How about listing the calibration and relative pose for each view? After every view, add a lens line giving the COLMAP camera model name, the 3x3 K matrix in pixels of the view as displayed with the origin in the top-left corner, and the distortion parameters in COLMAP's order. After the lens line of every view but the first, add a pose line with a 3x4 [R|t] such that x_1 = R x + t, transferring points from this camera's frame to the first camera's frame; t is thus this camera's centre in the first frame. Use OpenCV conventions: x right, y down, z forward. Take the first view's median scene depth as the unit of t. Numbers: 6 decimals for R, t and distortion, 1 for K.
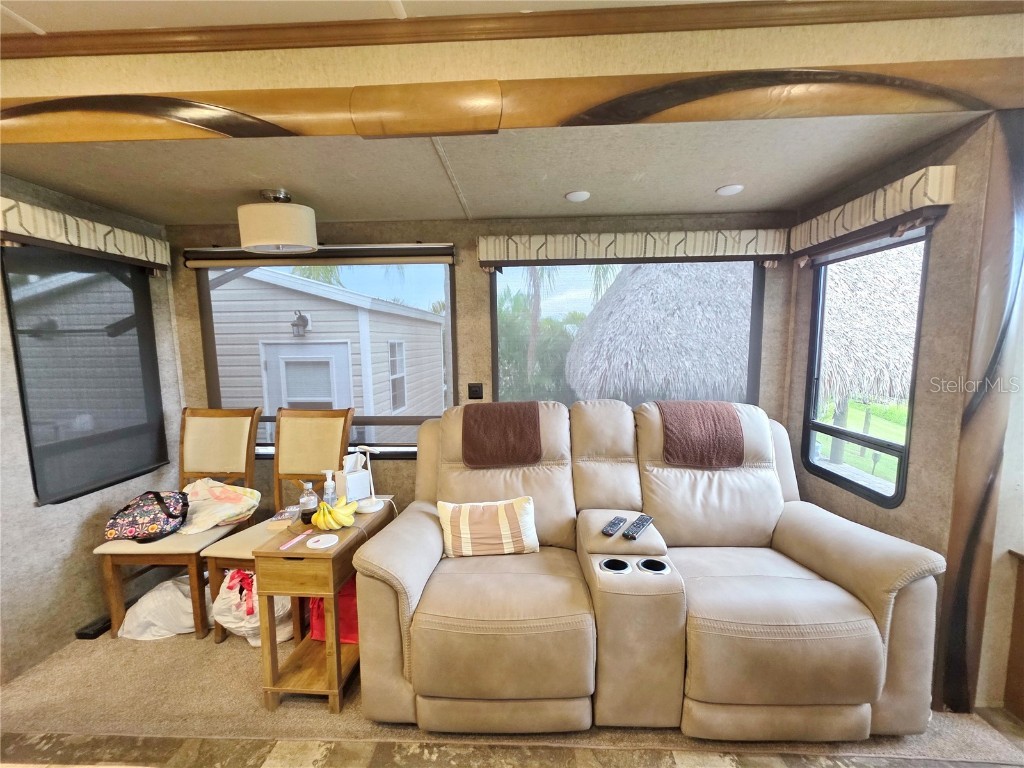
lens RADIAL K [[407.9, 0, 521.3], [0, 407.9, 390.1], [0, 0, 1]] dist [0.002162, -0.000184]
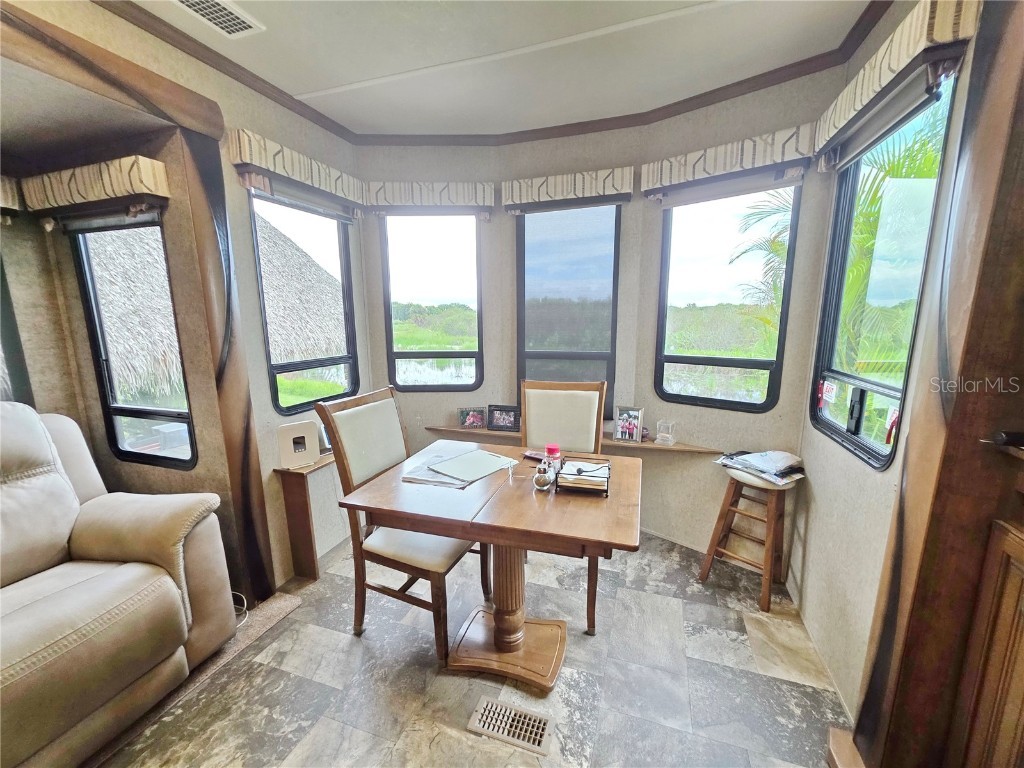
lens RADIAL K [[407.9, 0, 513.1], [0, 407.9, 389.7], [0, 0, 1]] dist [0.002162, -0.000184]
pose [[0.282870, -0.160774, 0.945588, 0.141331], [0.115966, 0.984352, 0.132674, 0.030939], [-0.952122, 0.072127, 0.297088, -0.198272]]
